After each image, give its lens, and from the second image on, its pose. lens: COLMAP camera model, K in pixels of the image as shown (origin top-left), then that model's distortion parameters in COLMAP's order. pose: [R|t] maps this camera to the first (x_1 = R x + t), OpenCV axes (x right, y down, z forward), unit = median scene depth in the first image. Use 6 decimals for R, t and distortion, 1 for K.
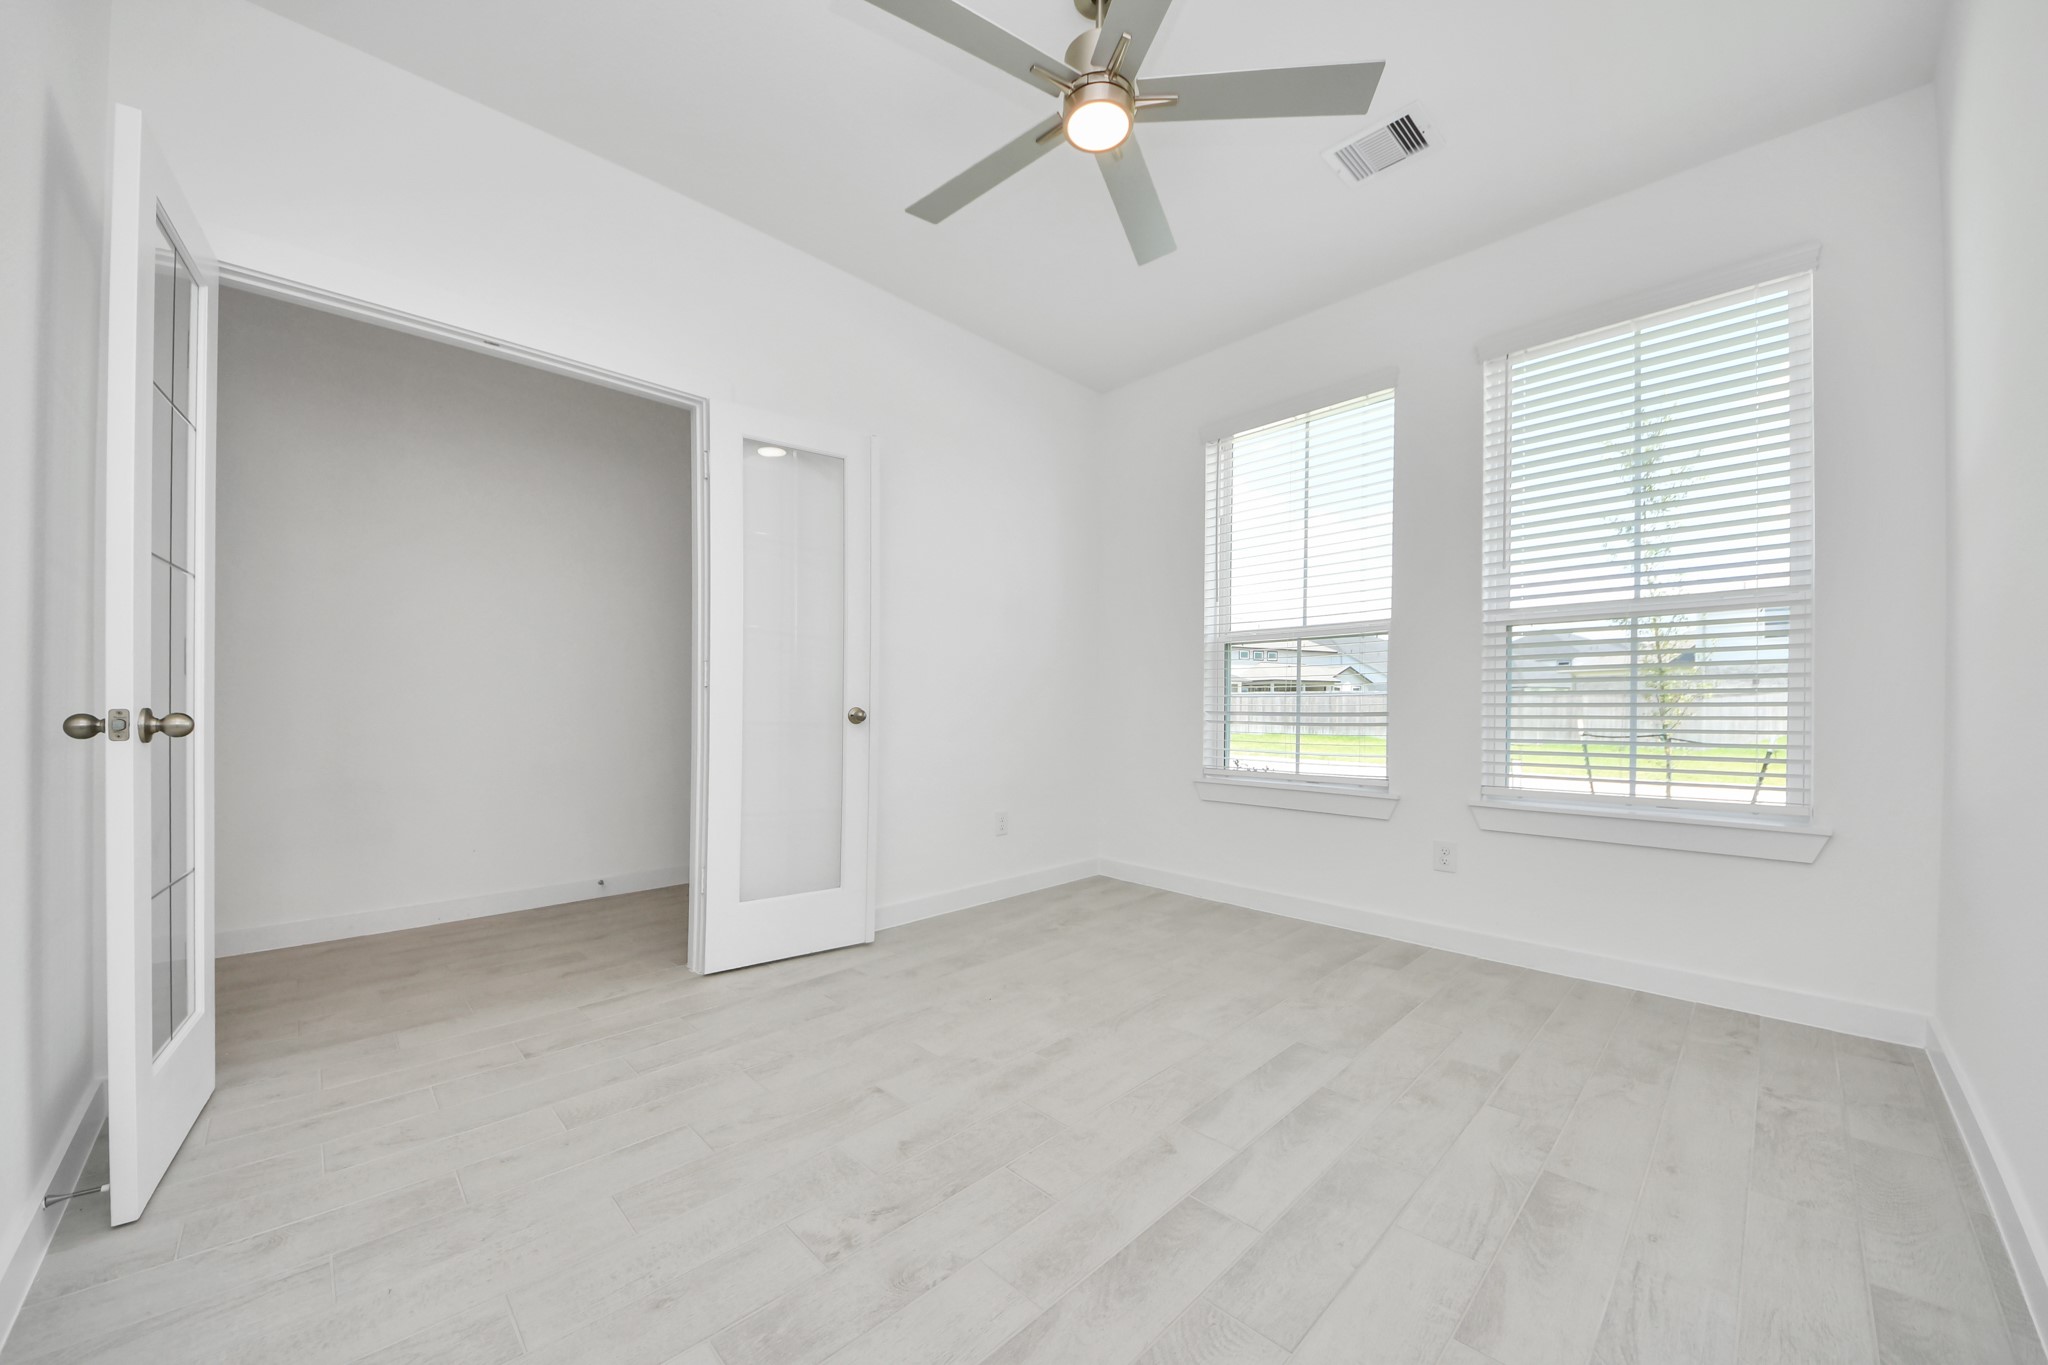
lens RADIAL K [[759.2, 0, 1023.1], [0, 759.2, 695.5], [0, 0, 1]] dist [0.002461, -0.000068]
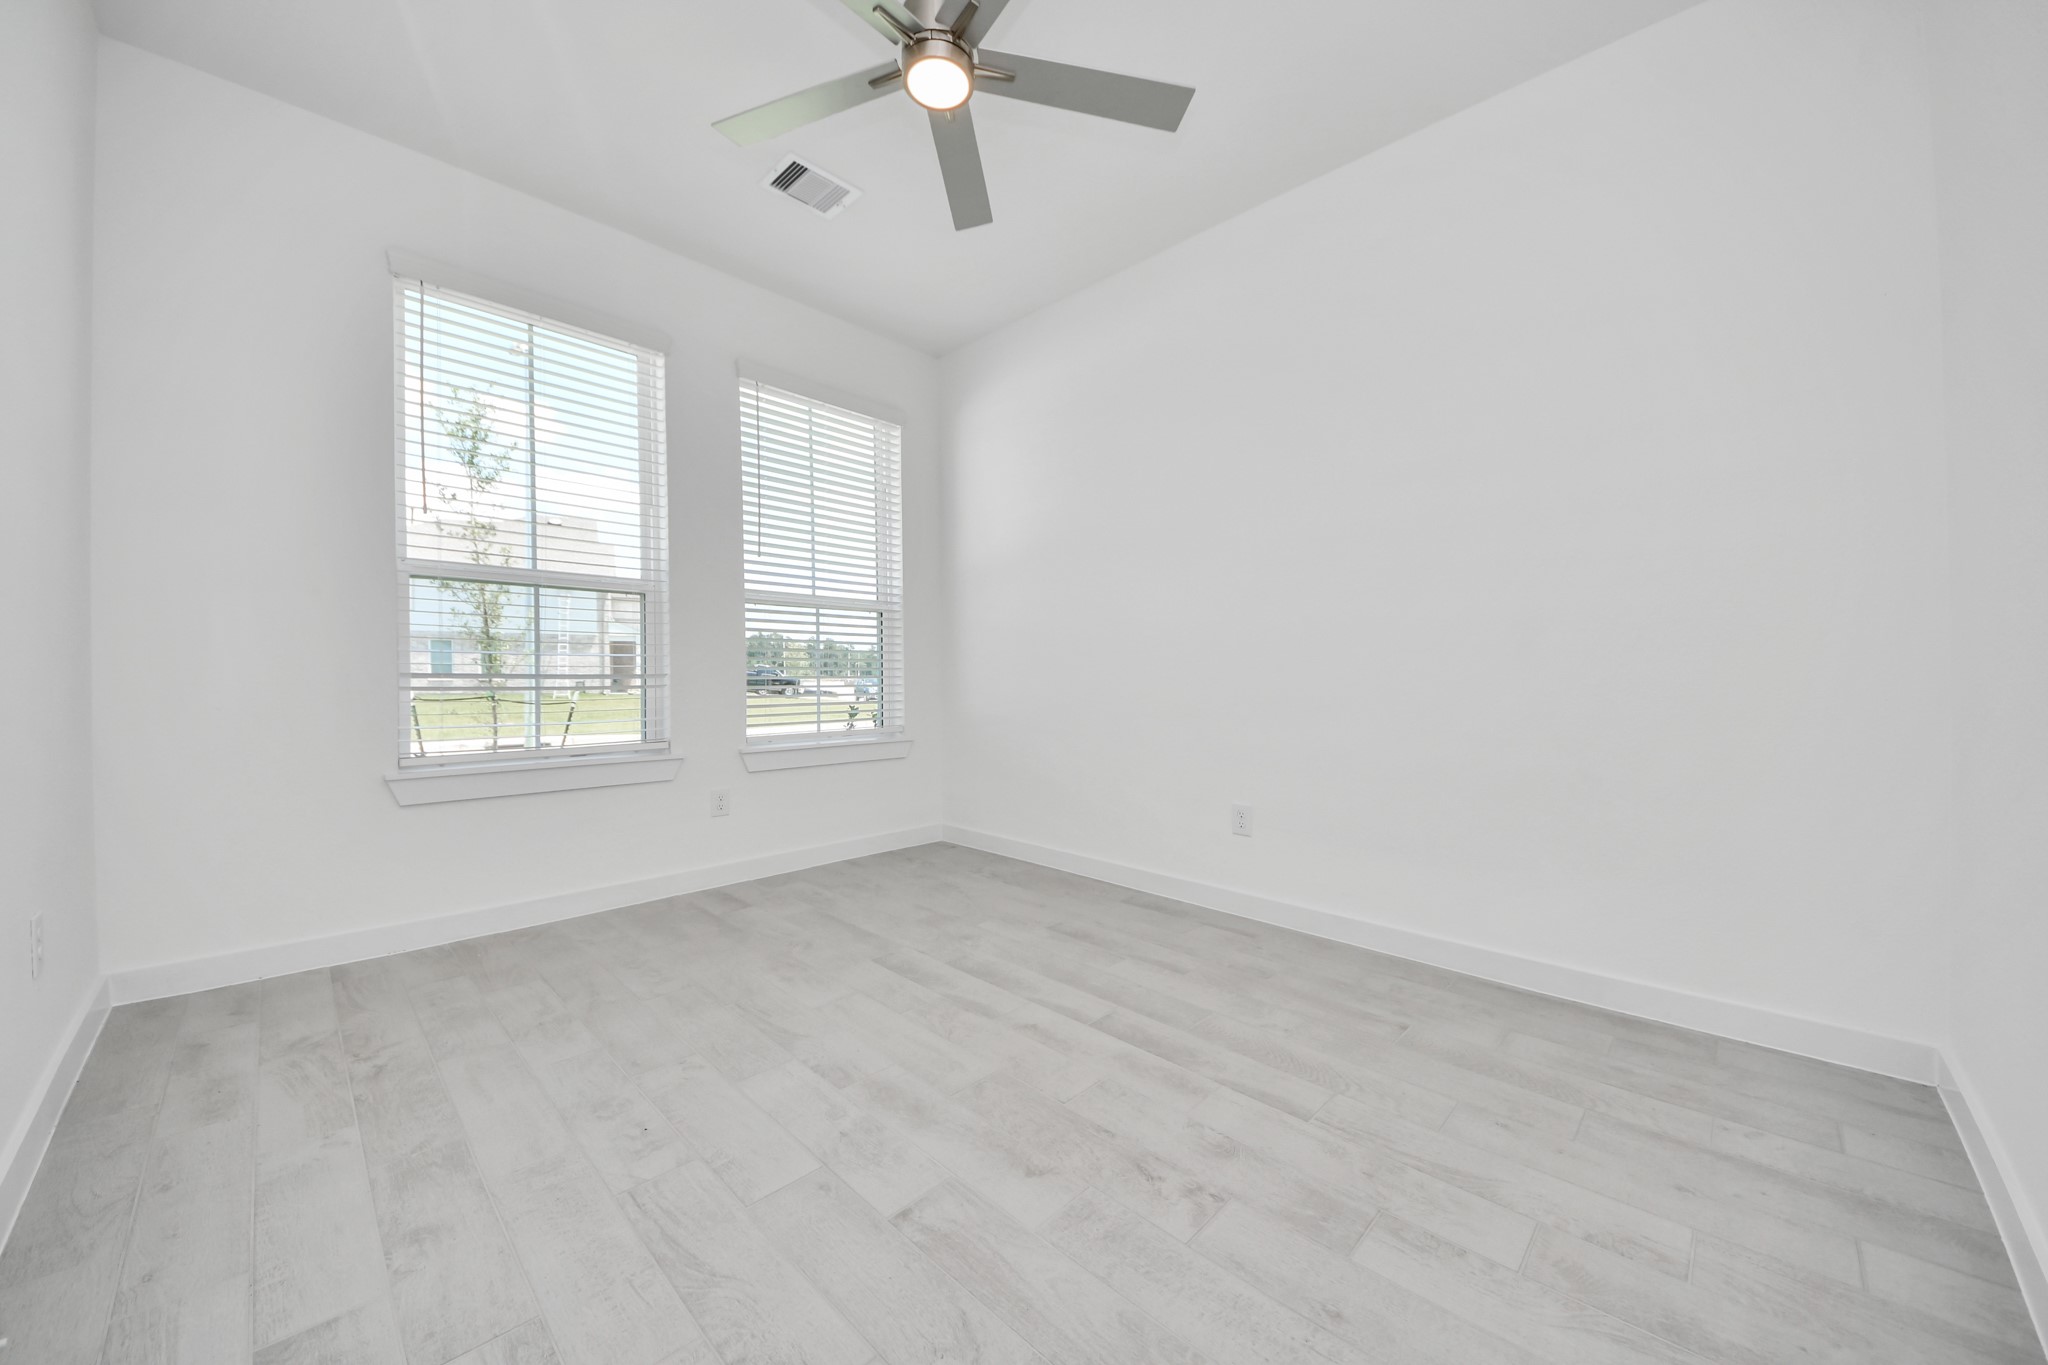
lens RADIAL K [[748.7, 0, 1023.6], [0, 748.7, 679.0], [0, 0, 1]] dist [0.000501, -0.000436]
pose [[-0.028292, -0.017367, 0.999449, -0.885364], [-0.011347, 0.999790, 0.017052, 0.005275], [-0.999535, -0.010858, -0.028483, 0.912733]]
